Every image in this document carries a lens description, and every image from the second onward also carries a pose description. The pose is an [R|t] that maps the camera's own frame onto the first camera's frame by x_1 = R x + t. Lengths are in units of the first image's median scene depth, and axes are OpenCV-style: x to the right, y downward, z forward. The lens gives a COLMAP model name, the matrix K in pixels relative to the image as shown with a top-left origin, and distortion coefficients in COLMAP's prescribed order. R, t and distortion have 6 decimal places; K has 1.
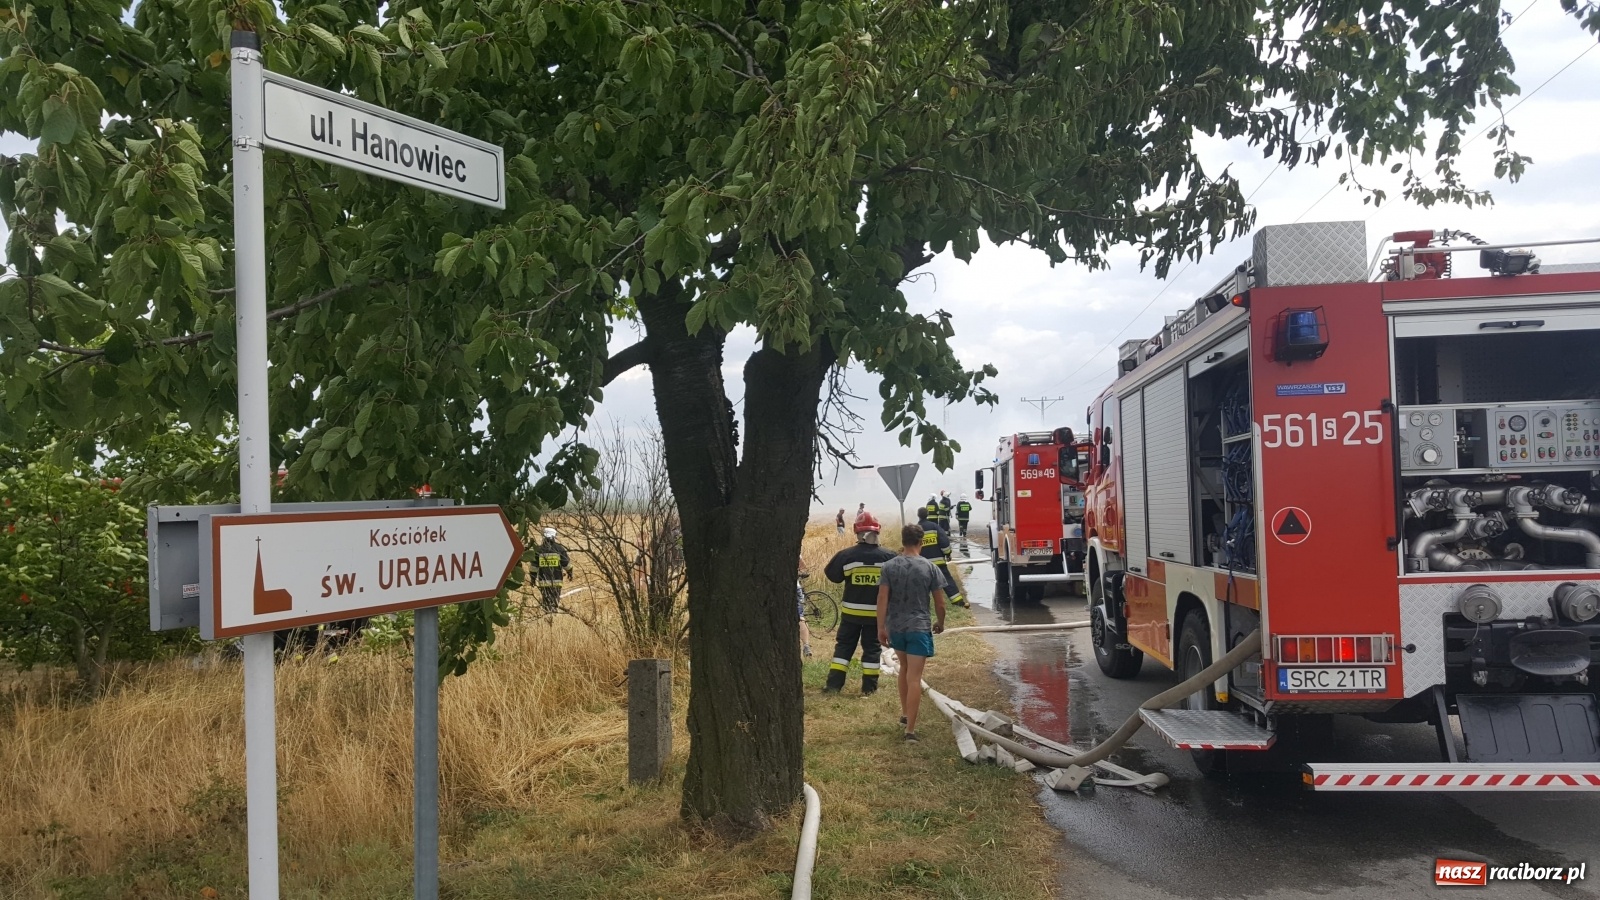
lens RADIAL K [[1180.3, 0, 794.5], [0, 1180.3, 477.2], [0, 0, 1]] dist [0.142706, -0.222188]
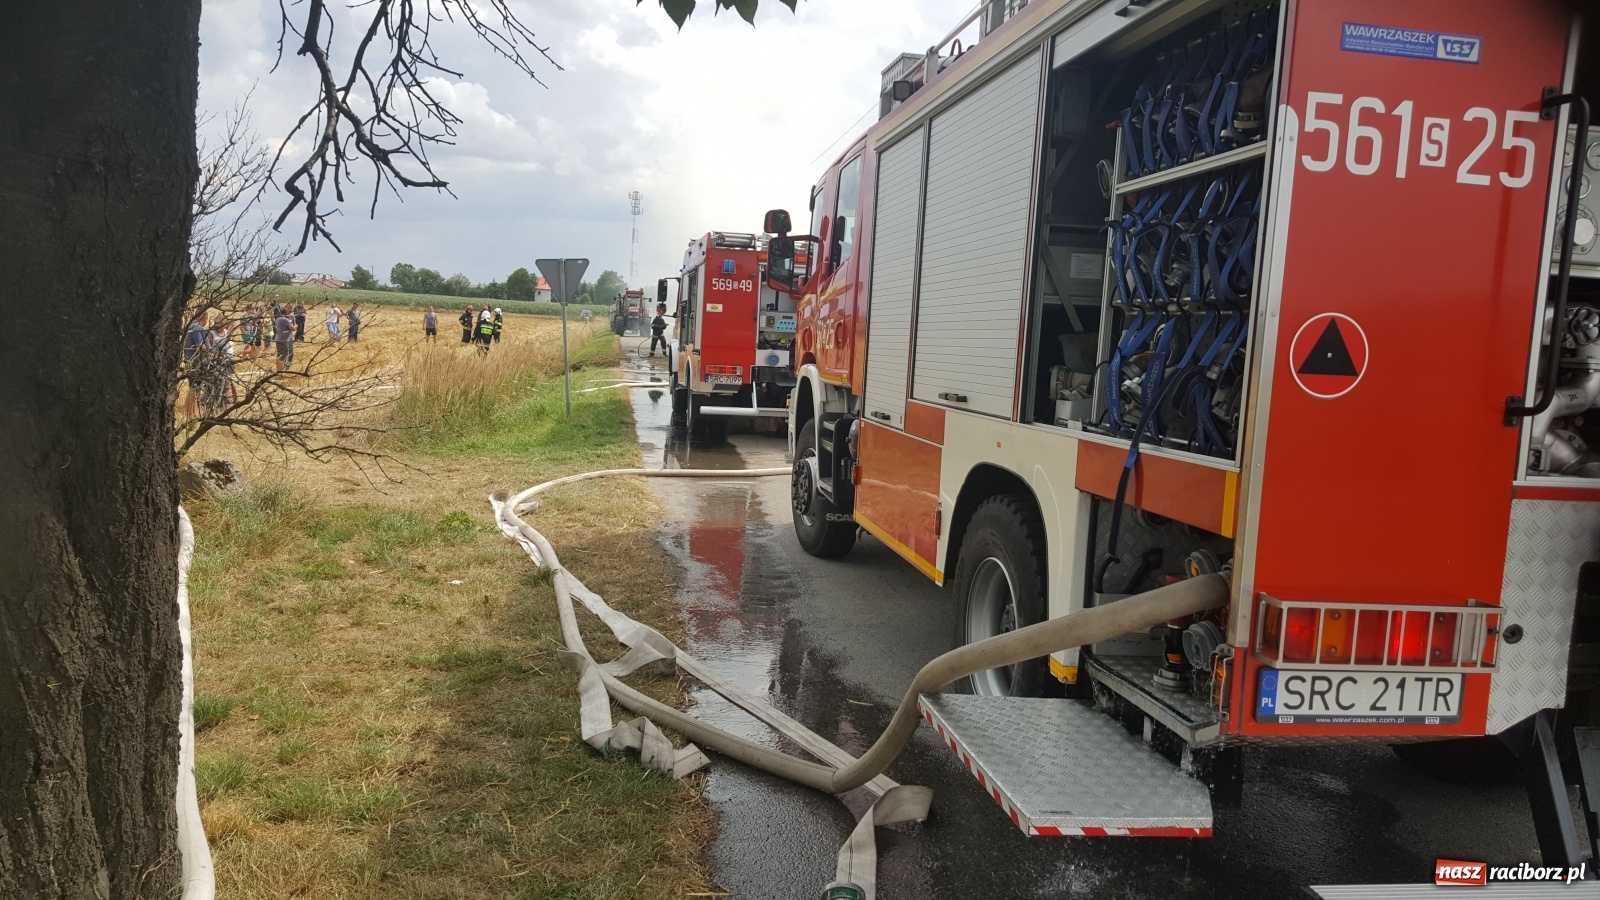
lens RADIAL K [[1180.3, 0, 794.5], [0, 1180.3, 477.2], [0, 0, 1]] dist [0.142706, -0.222188]
pose [[0.961501, 0.052291, 0.269781, 0.073708], [-0.091968, 0.986349, 0.136593, 0.028916], [-0.258956, -0.156146, 0.953184, 0.427467]]
